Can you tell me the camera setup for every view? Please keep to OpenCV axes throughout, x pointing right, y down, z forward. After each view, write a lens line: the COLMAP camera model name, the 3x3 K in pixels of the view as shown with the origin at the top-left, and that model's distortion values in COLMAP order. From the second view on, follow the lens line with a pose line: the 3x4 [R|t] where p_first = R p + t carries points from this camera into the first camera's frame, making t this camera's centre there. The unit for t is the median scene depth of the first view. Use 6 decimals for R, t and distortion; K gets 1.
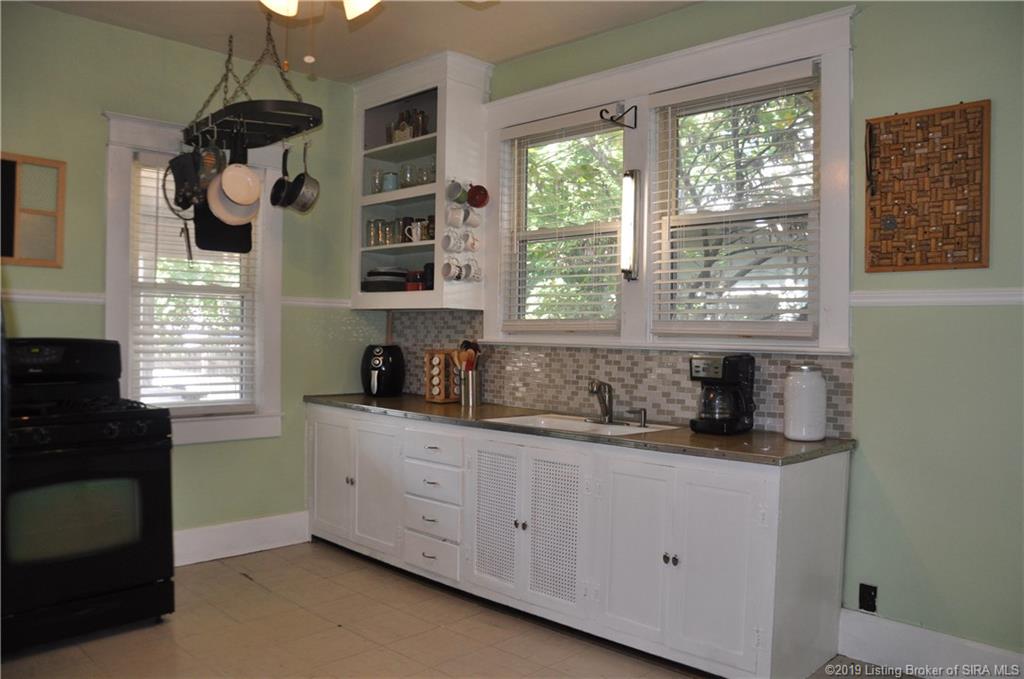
lens RADIAL K [[805.3, 0, 513.1], [0, 805.3, 350.5], [0, 0, 1]] dist [-0.101799, 0.007909]
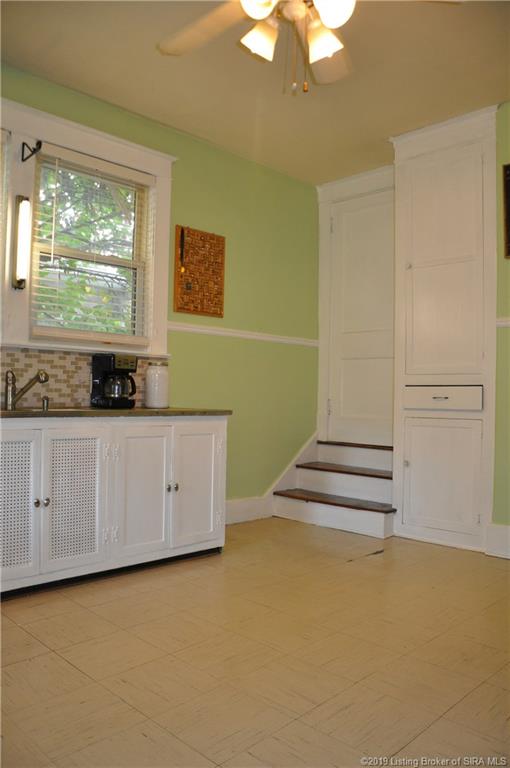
lens RADIAL K [[595.5, 0, 256.6], [0, 595.5, 391.3], [0, 0, 1]] dist [-0.154370, 0.111069]
pose [[0.013212, -0.010082, 0.999862, -0.705629], [-0.001359, 0.999948, 0.010101, 0.053671], [-0.999912, -0.001493, 0.013198, 0.645889]]
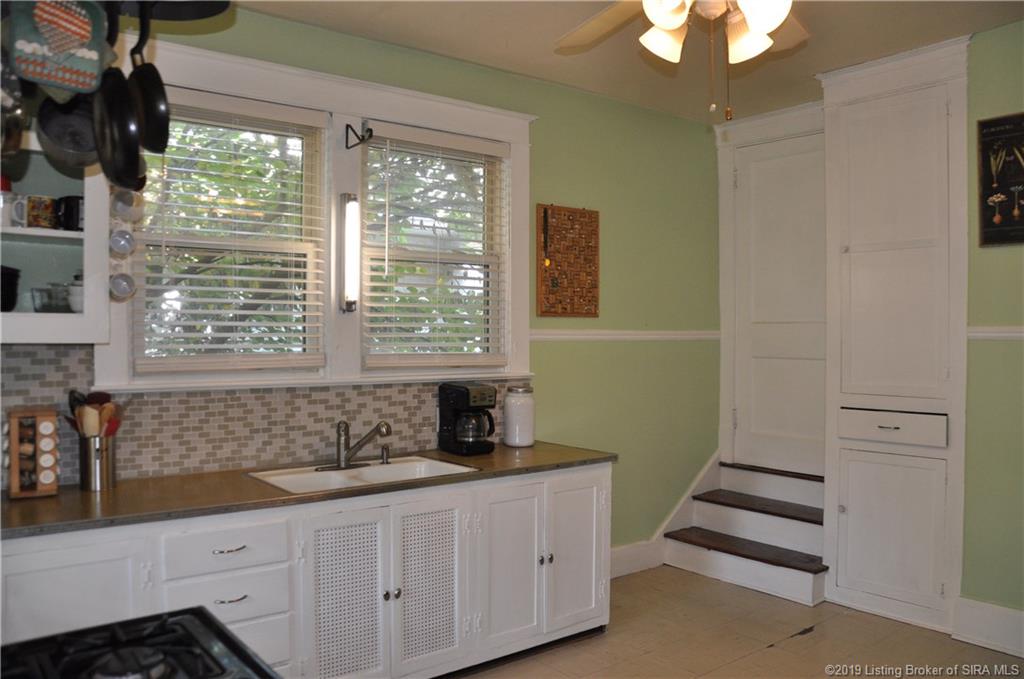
lens RADIAL K [[794.0, 0, 524.9], [0, 794.0, 343.4], [0, 0, 1]] dist [-0.154370, 0.111069]
pose [[0.129551, -0.030550, 0.991102, -0.745606], [0.017361, 0.999442, 0.028538, -0.074346], [-0.991421, 0.013509, 0.130009, 0.682166]]
